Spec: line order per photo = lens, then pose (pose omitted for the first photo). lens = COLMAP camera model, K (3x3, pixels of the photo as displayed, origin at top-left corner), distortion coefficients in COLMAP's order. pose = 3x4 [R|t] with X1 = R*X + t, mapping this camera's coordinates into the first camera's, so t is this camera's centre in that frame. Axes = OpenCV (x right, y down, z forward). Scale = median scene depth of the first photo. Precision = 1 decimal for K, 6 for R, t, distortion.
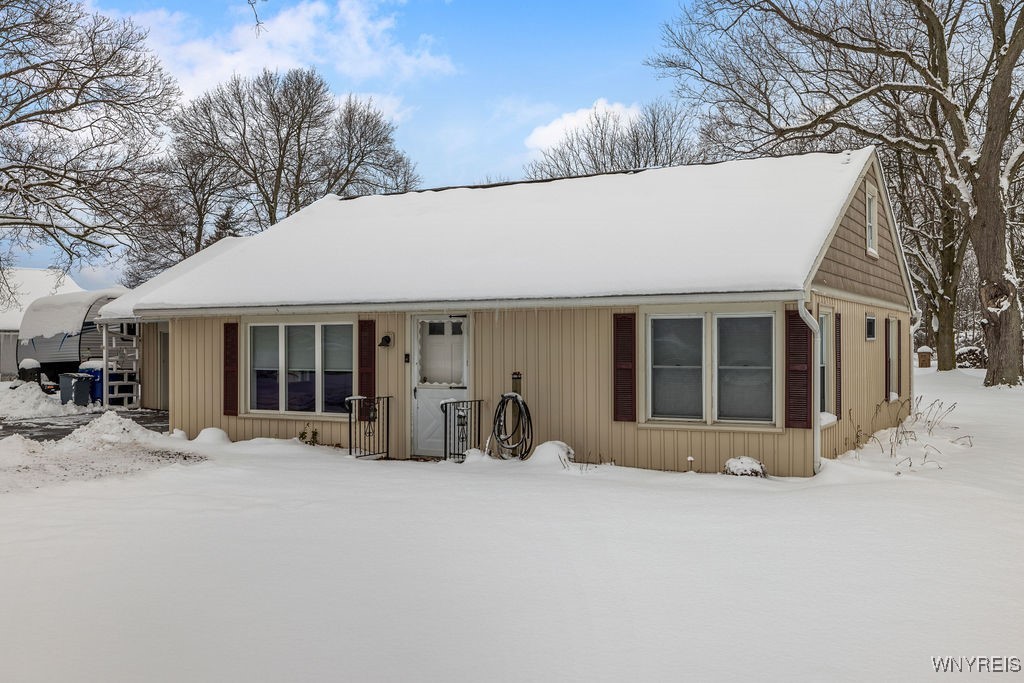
lens RADIAL K [[975.1, 0, 512.0], [0, 975.1, 341.5], [0, 0, 1]] dist [-0.005631, -0.011033]
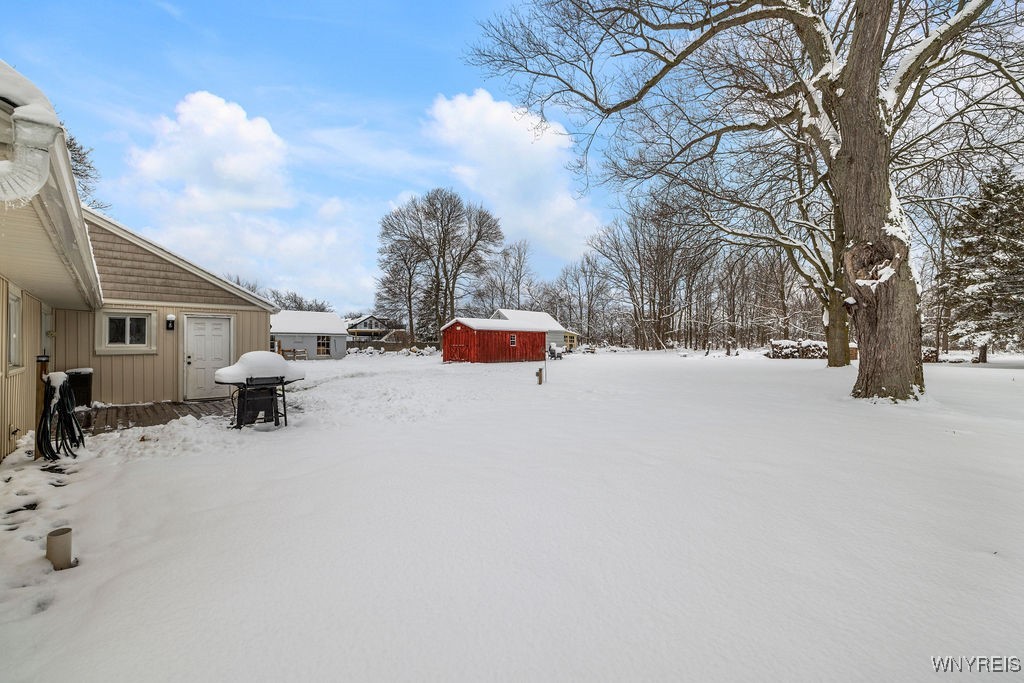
lens RADIAL K [[437.5, 0, 512.0], [0, 437.5, 341.5], [0, 0, 1]] dist [-0.000207, 0.000107]
pose [[0.949759, -0.001652, -0.312977, 0.334927], [0.000817, 0.999996, -0.002800, 0.007262], [0.312980, 0.002404, 0.949757, 0.598886]]
